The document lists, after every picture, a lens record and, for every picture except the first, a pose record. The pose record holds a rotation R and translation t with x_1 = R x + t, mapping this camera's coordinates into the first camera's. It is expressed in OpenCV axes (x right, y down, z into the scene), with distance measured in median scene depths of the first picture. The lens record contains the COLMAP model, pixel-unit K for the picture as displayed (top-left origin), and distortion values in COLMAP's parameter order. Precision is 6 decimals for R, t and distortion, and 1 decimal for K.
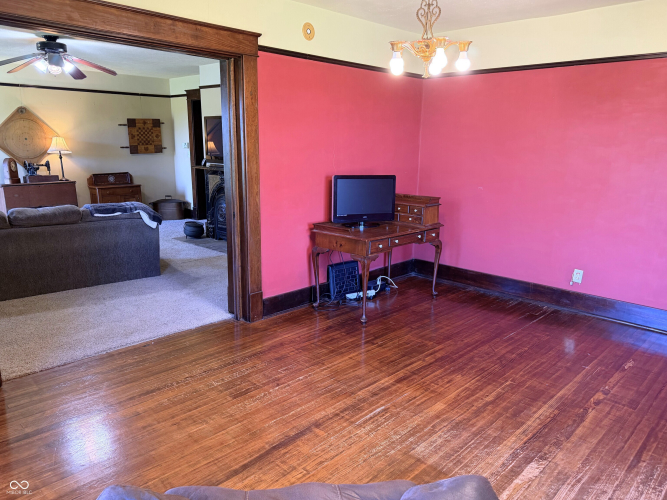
lens RADIAL K [[492.7, 0, 329.4], [0, 492.7, 249.5], [0, 0, 1]] dist [0.161834, -0.201471]
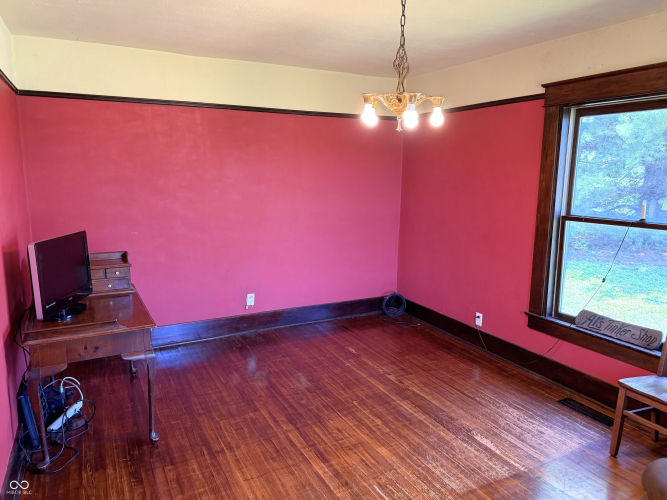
lens RADIAL K [[480.8, 0, 333.7], [0, 480.8, 259.5], [0, 0, 1]] dist [0.079899, -0.114336]
pose [[0.313880, -0.190159, 0.930225, -0.596693], [0.198153, 0.971284, 0.131691, -0.194154], [-0.928555, 0.142992, 0.342548, 0.647247]]
